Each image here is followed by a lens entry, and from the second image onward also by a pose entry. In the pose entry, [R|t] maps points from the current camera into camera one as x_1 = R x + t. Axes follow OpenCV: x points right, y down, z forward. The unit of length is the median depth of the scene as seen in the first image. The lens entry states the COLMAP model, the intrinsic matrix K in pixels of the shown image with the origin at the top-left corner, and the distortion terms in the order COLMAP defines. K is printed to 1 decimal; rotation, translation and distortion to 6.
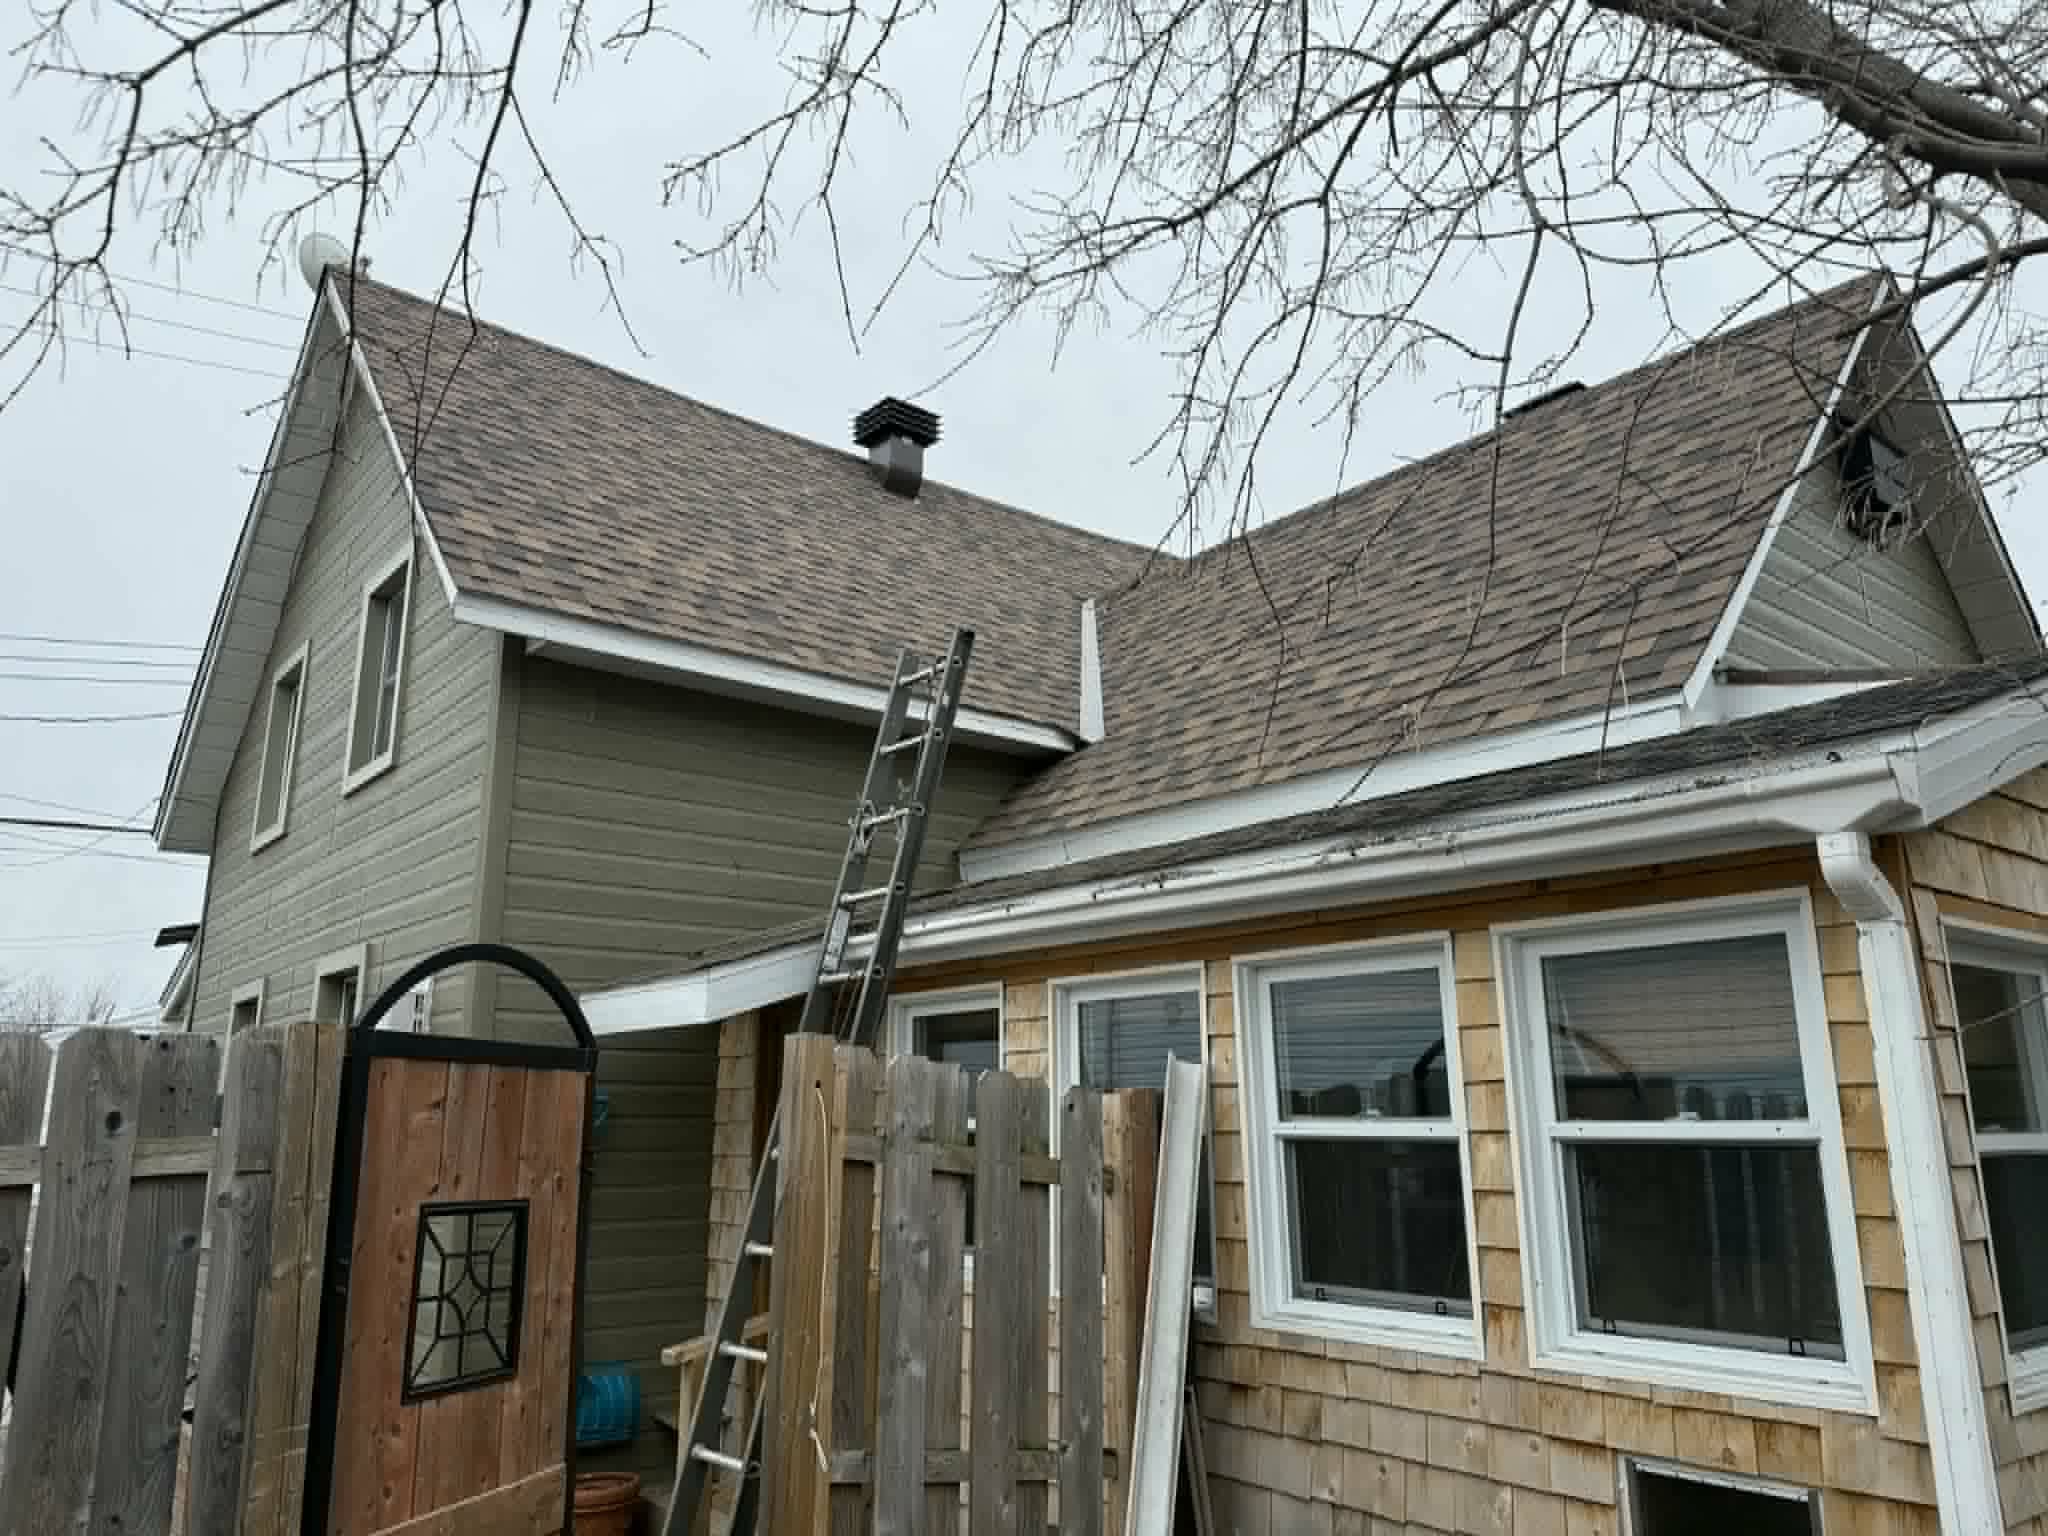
lens RADIAL K [[1436.9, 0, 1024.5], [0, 1436.9, 762.5], [0, 0, 1]] dist [0.006885, 0.005697]
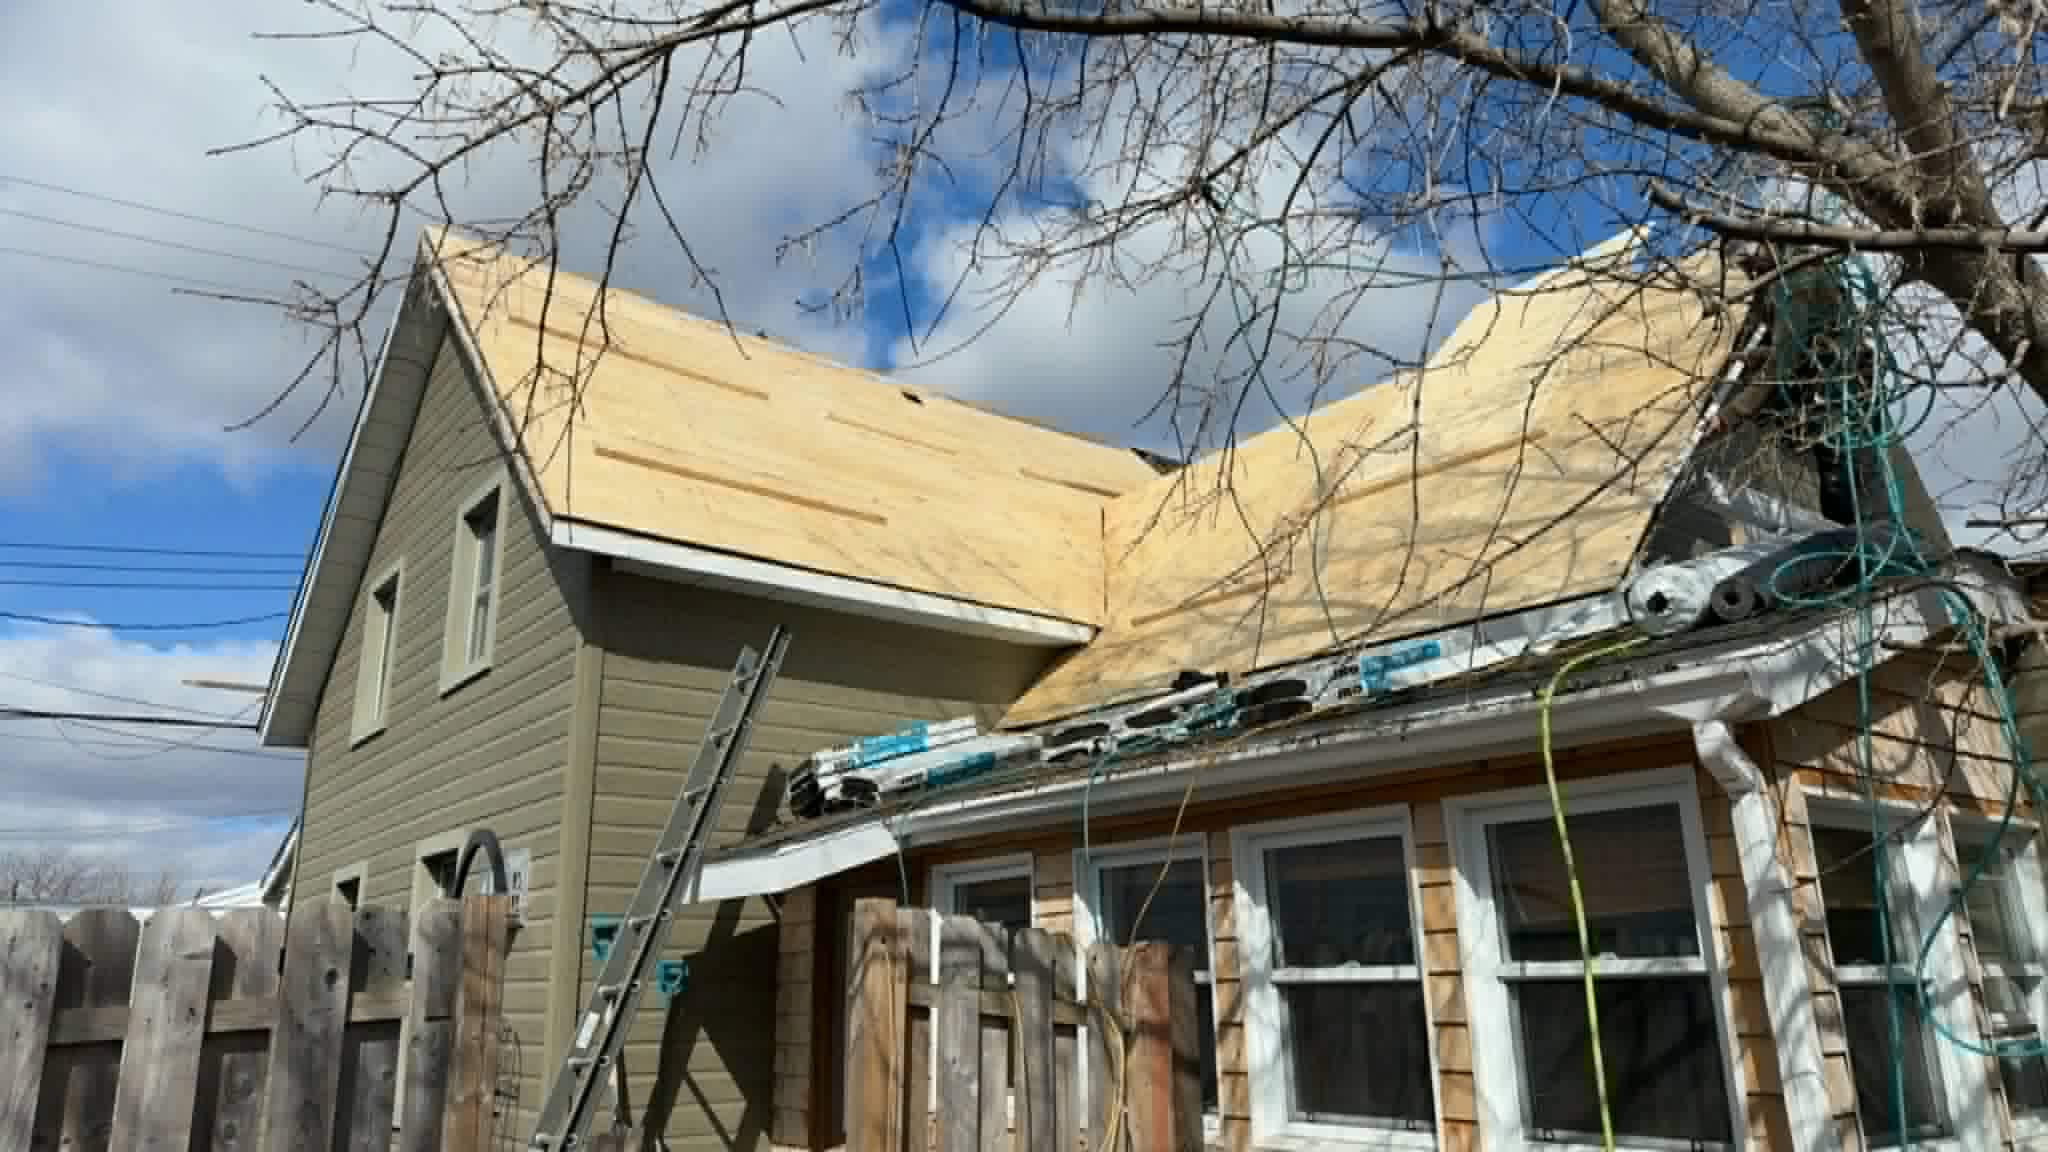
lens RADIAL K [[1382.6, 0, 1023.3], [0, 1382.6, 584.6], [0, 0, 1]] dist [0.010622, 0.001353]
pose [[0.999783, -0.018183, -0.010208, -0.009521], [0.017767, 0.999062, -0.039492, -0.025665], [0.010917, 0.039303, 0.999168, -0.160768]]
